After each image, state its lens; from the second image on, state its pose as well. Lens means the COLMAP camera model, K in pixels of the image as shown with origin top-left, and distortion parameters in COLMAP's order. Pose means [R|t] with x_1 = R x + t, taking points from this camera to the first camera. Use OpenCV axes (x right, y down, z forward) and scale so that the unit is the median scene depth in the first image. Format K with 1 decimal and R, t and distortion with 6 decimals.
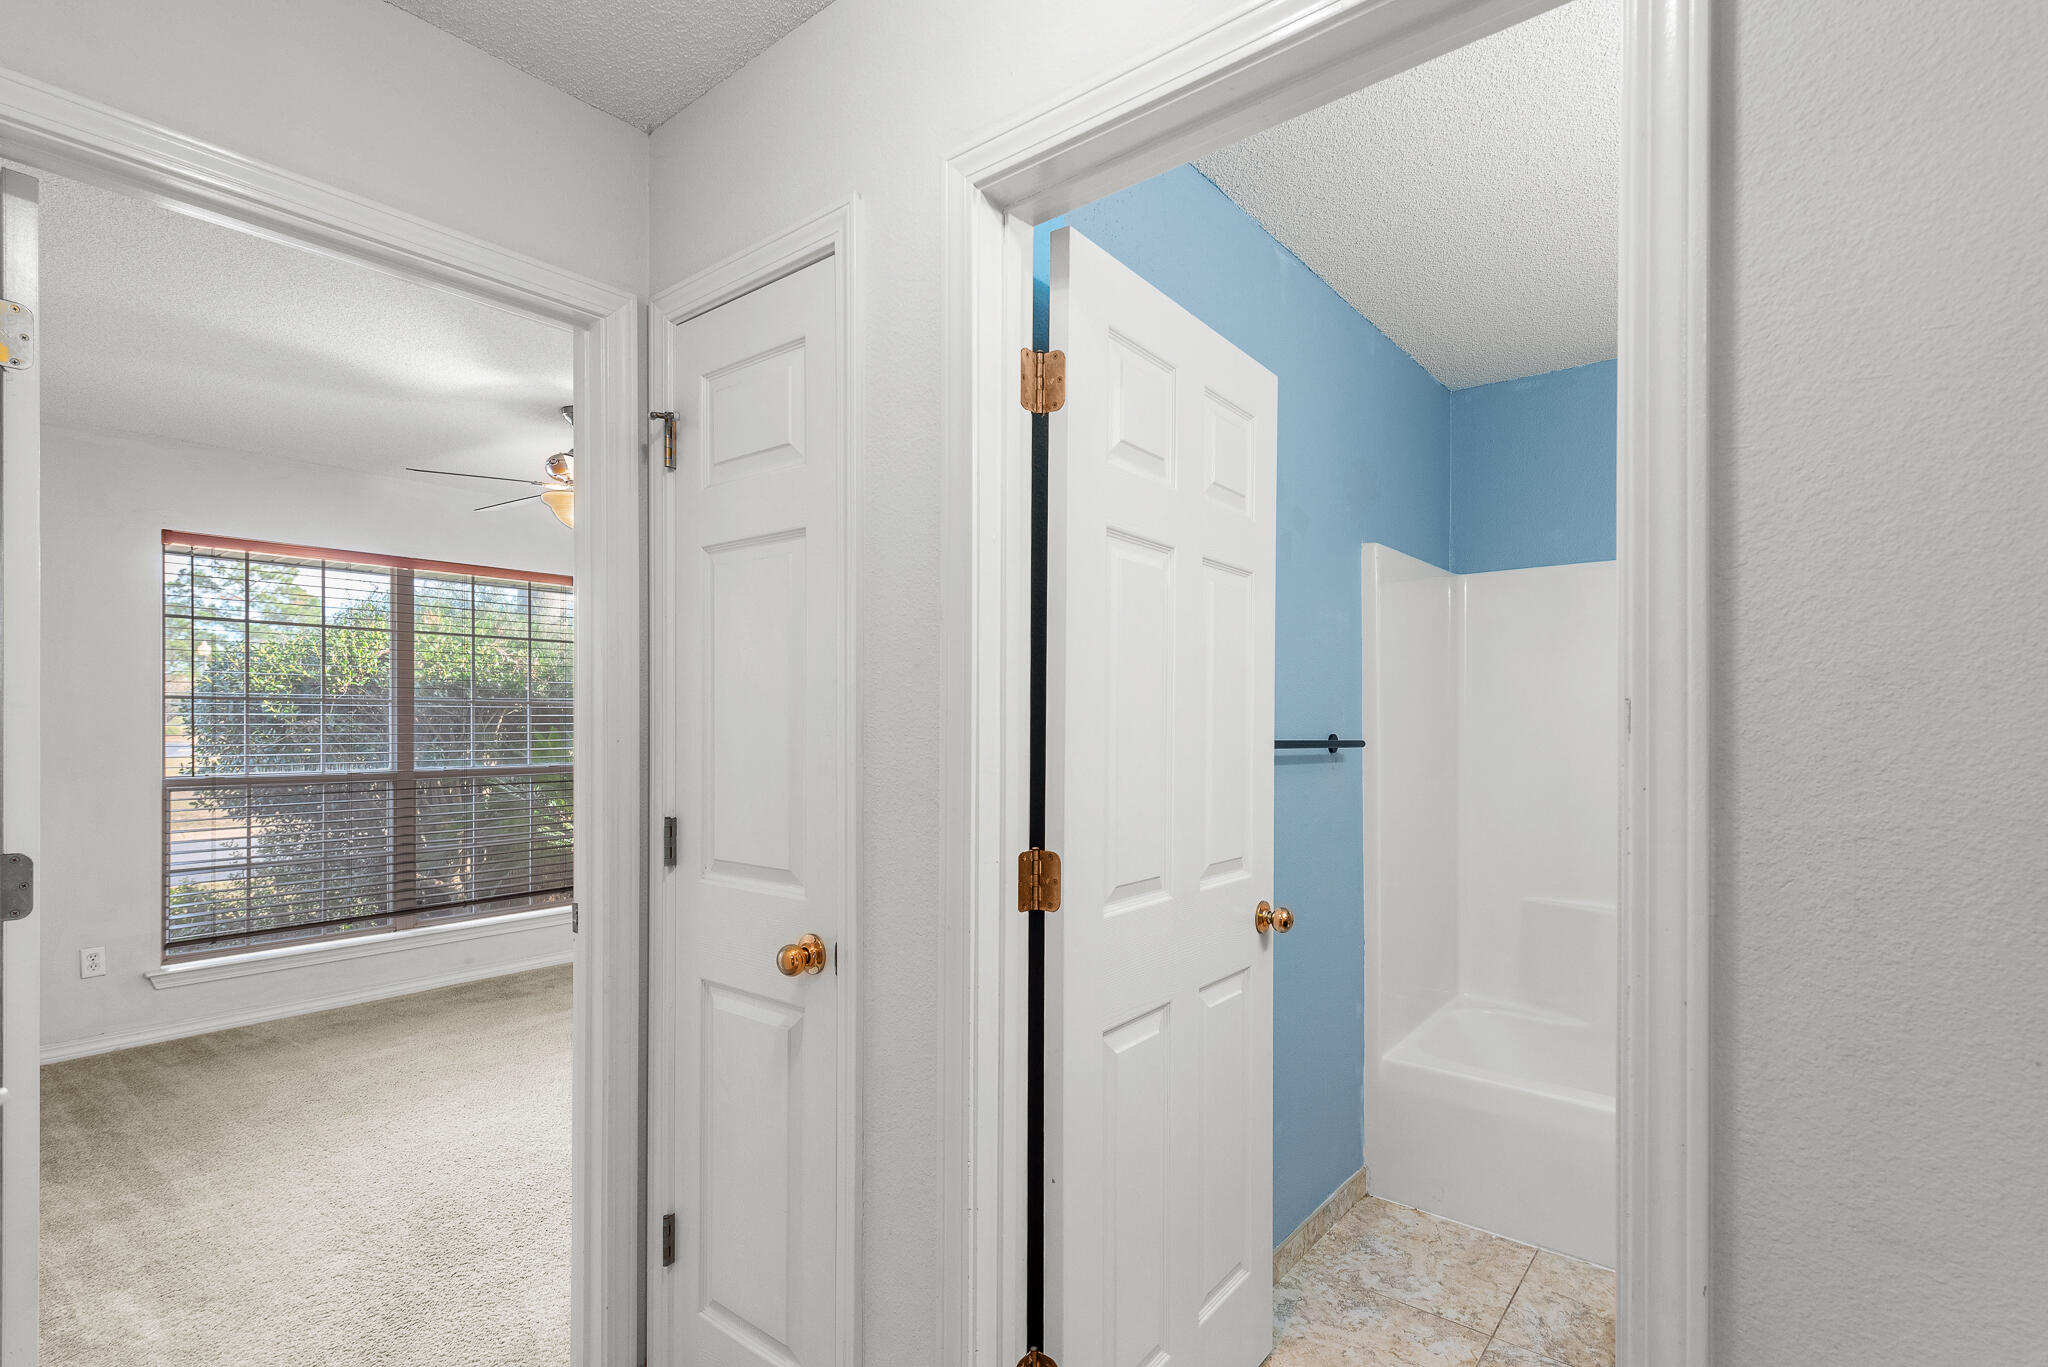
lens RADIAL K [[963.9, 0, 1028.4], [0, 963.9, 723.3], [0, 0, 1]] dist [0.015862, -0.005298]
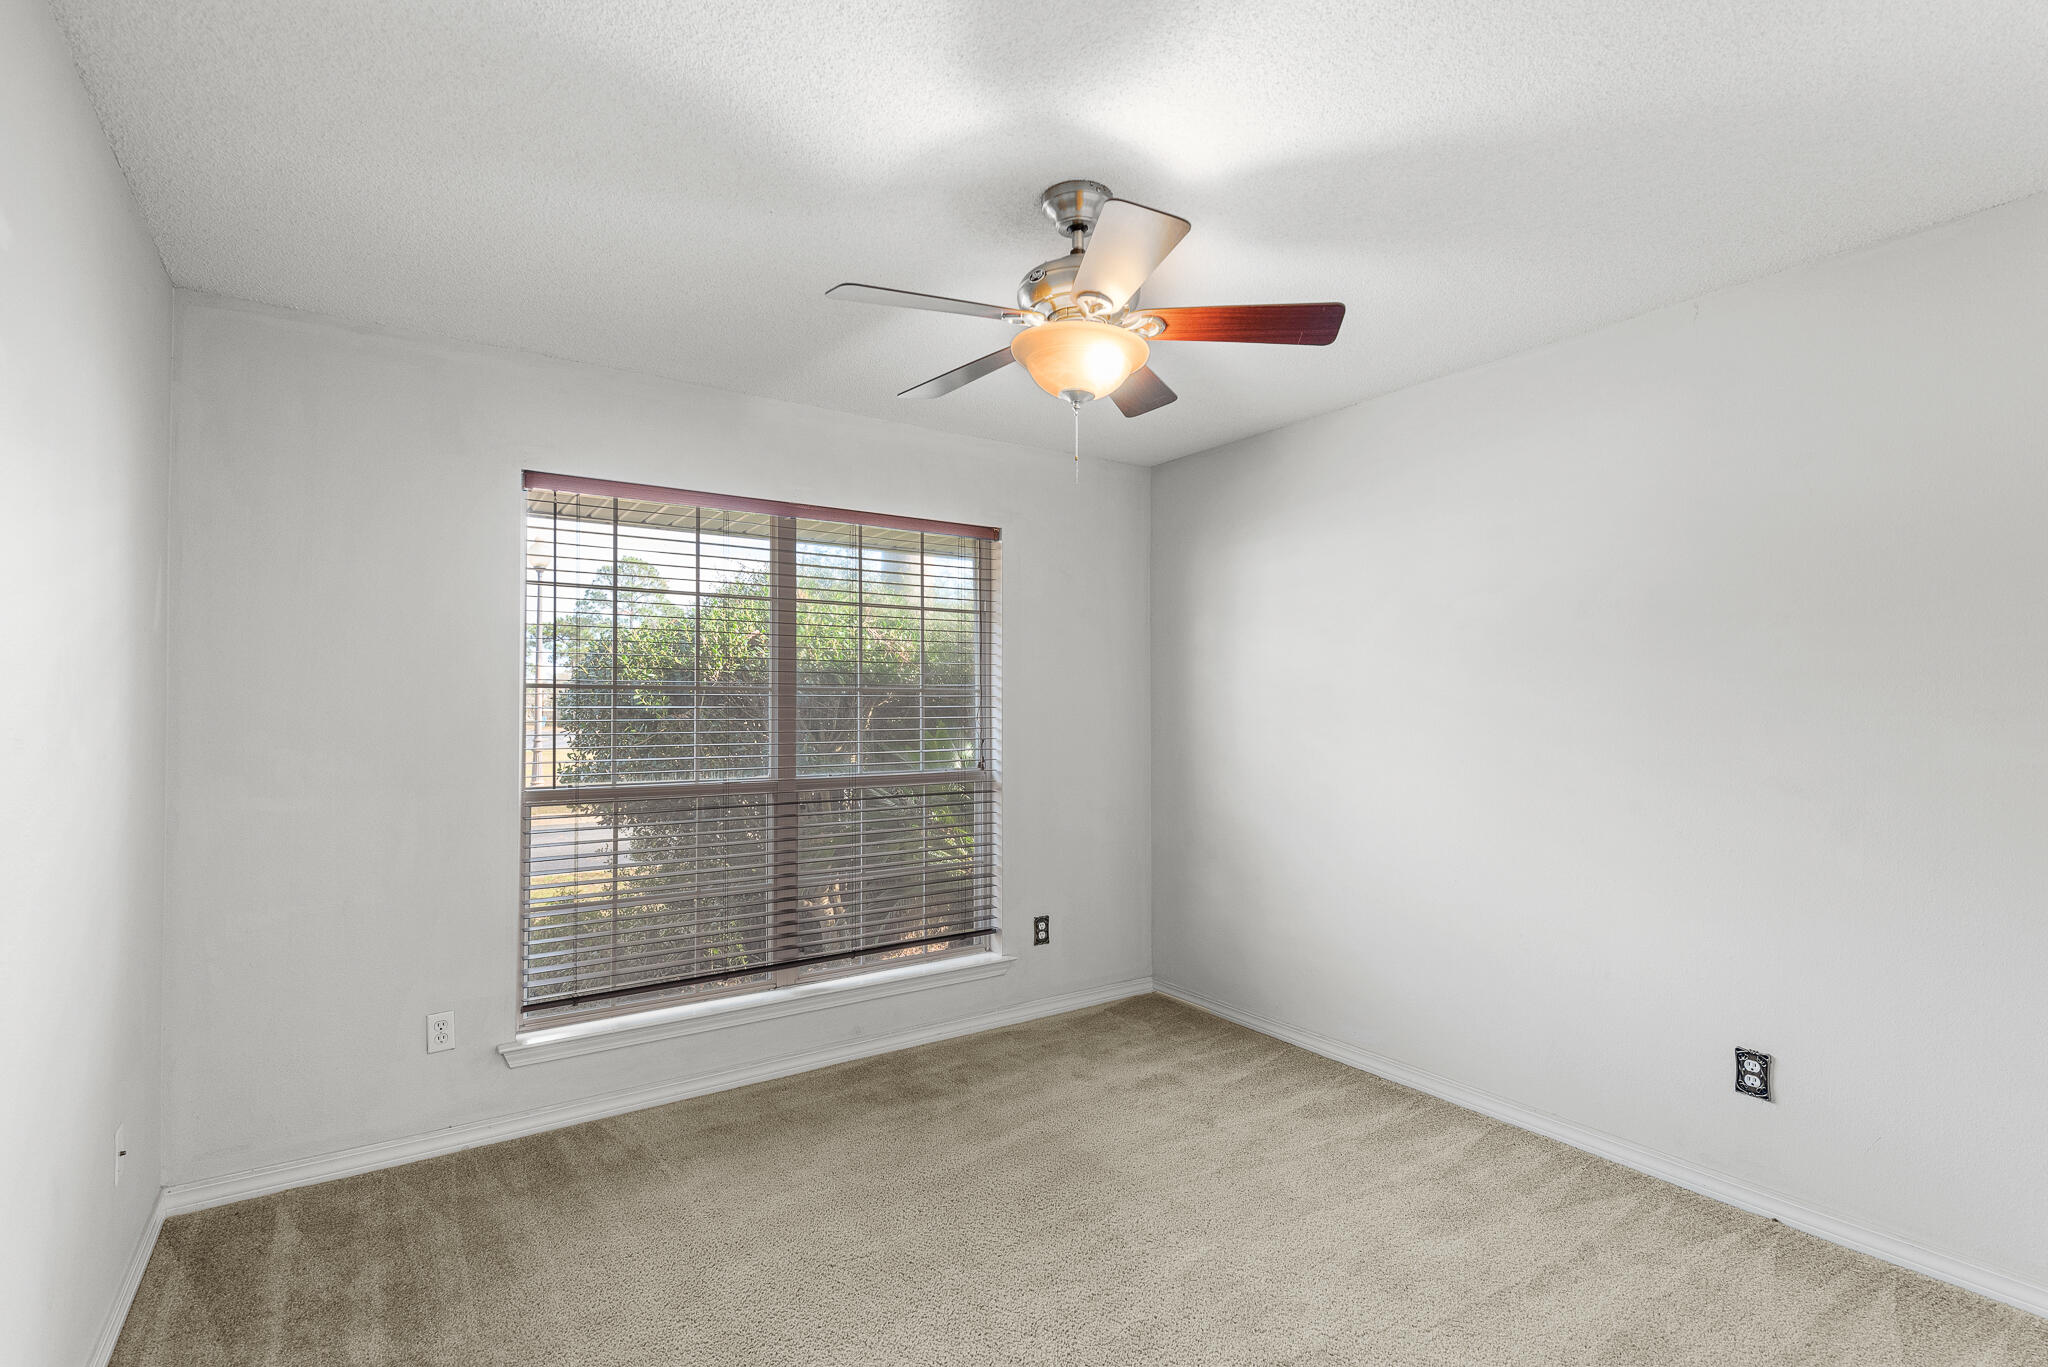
lens RADIAL K [[963.9, 0, 1025.8], [0, 963.9, 683.1], [0, 0, 1]] dist [0.015862, -0.005298]
pose [[0.958309, -0.014749, -0.285354, -0.243401], [0.005467, 0.999430, -0.033299, -0.000966], [0.285683, 0.030350, 0.957843, 0.320347]]
